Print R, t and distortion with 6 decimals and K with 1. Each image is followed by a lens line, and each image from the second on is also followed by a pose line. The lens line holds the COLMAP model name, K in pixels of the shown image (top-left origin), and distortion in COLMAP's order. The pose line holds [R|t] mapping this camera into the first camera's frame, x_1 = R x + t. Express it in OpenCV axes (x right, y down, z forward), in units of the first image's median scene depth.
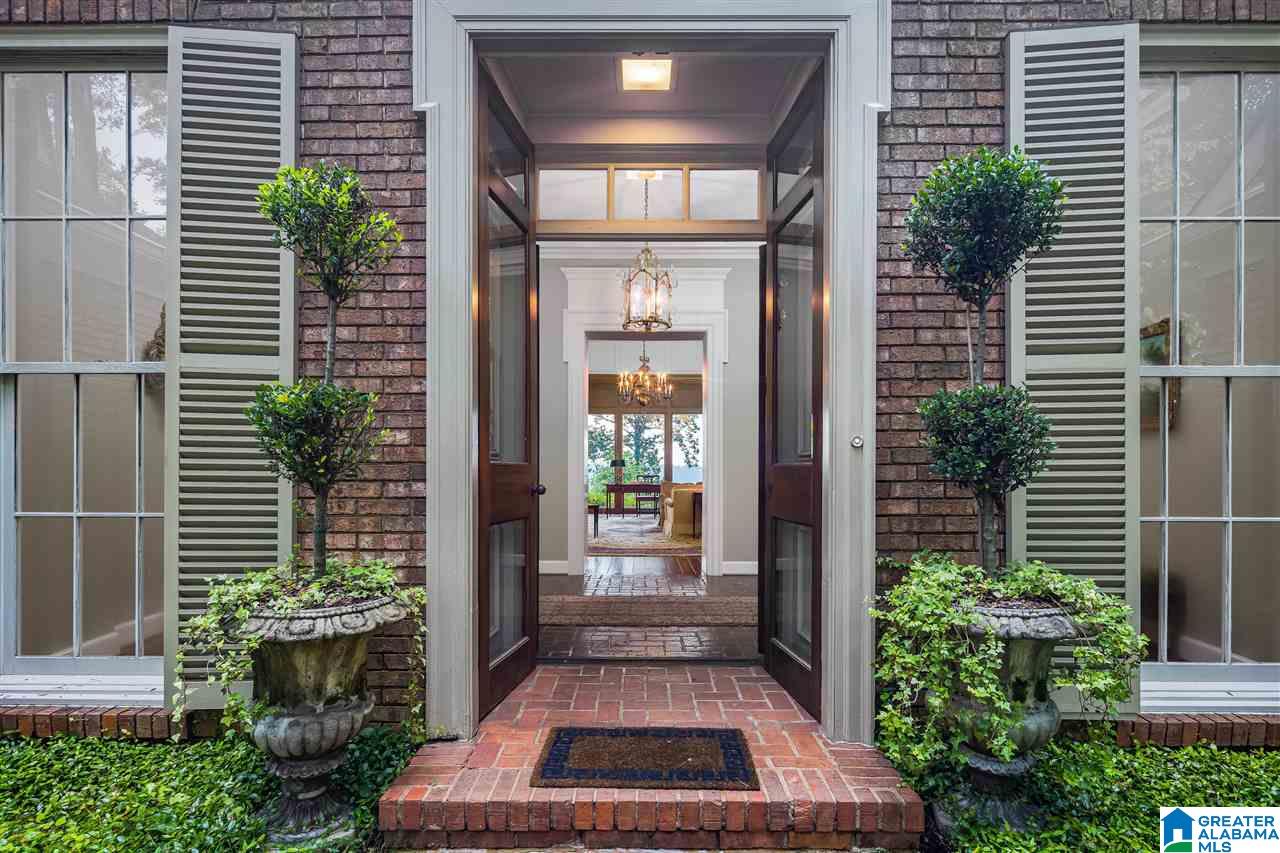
lens RADIAL K [[626.5, 0, 634.0], [0, 626.5, 470.6], [0, 0, 1]] dist [-0.000661, -0.000251]
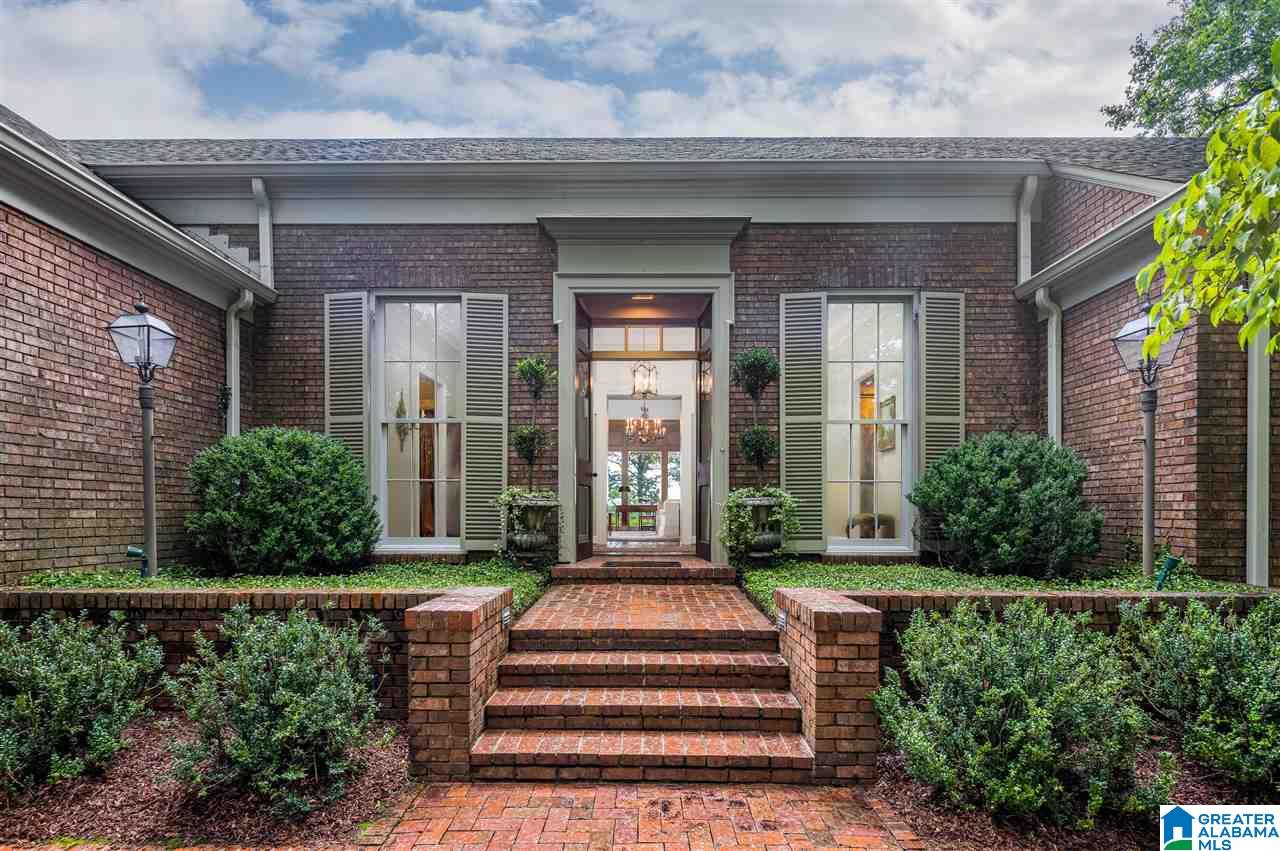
lens RADIAL K [[626.5, 0, 636.4], [0, 626.5, 513.3], [0, 0, 1]] dist [-0.000661, -0.000251]
pose [[0.999999, -0.001195, -0.000871, -0.002216], [0.001193, 0.999998, -0.001826, 0.224448], [0.000873, 0.001825, 0.999998, -1.597631]]
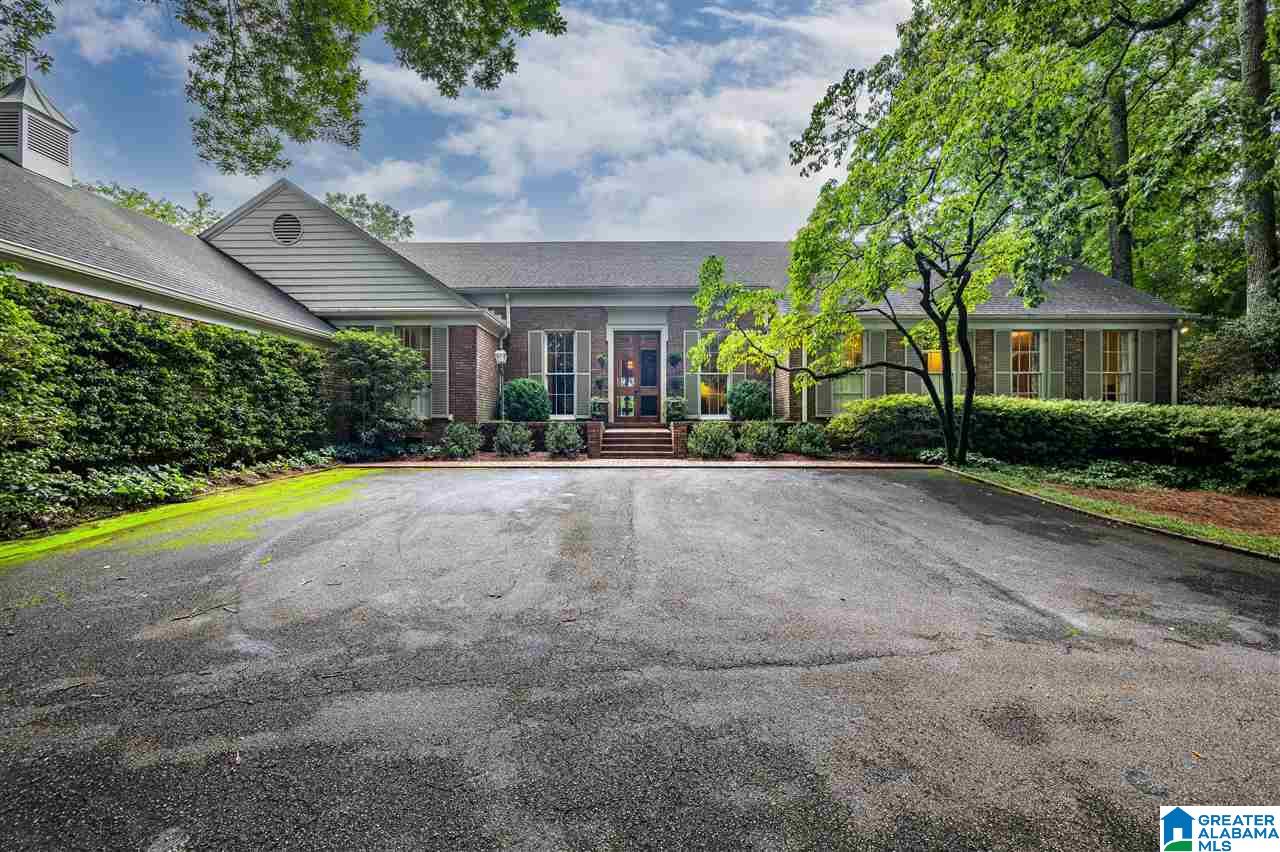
lens RADIAL K [[542.5, 0, 636.3], [0, 542.5, 427.6], [0, 0, 1]] dist [0.002372, 0.000574]
pose [[0.999985, -0.003688, 0.004161, -0.016378], [0.003673, 0.999986, 0.003776, 0.461583], [-0.004175, -0.003760, 0.999984, -5.575573]]
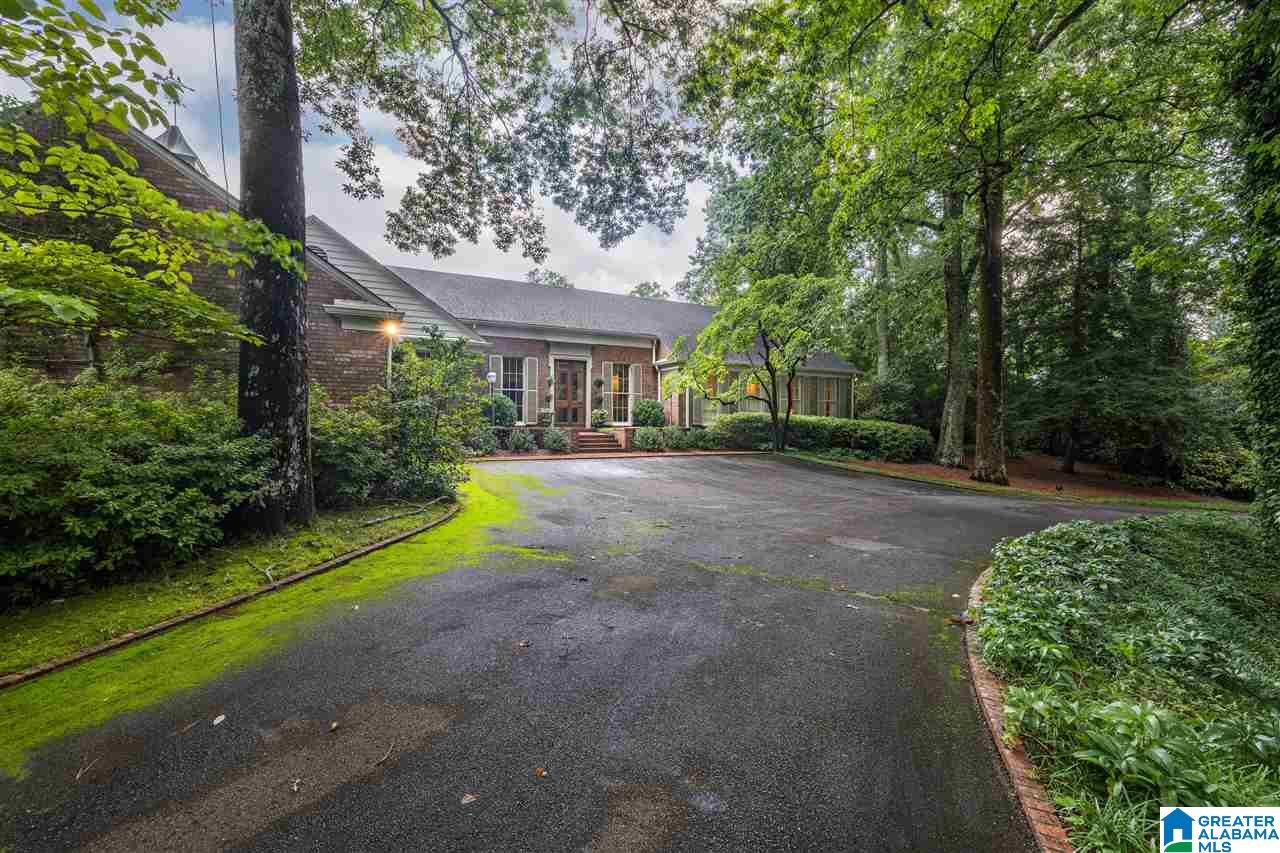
lens RADIAL K [[542.5, 0, 639.7], [0, 542.5, 423.5], [0, 0, 1]] dist [0.002372, 0.000574]
pose [[0.881941, 0.000972, 0.471360, -3.173370], [0.002331, 0.999977, -0.006425, 0.416845], [-0.471355, 0.006765, 0.881918, -7.404526]]
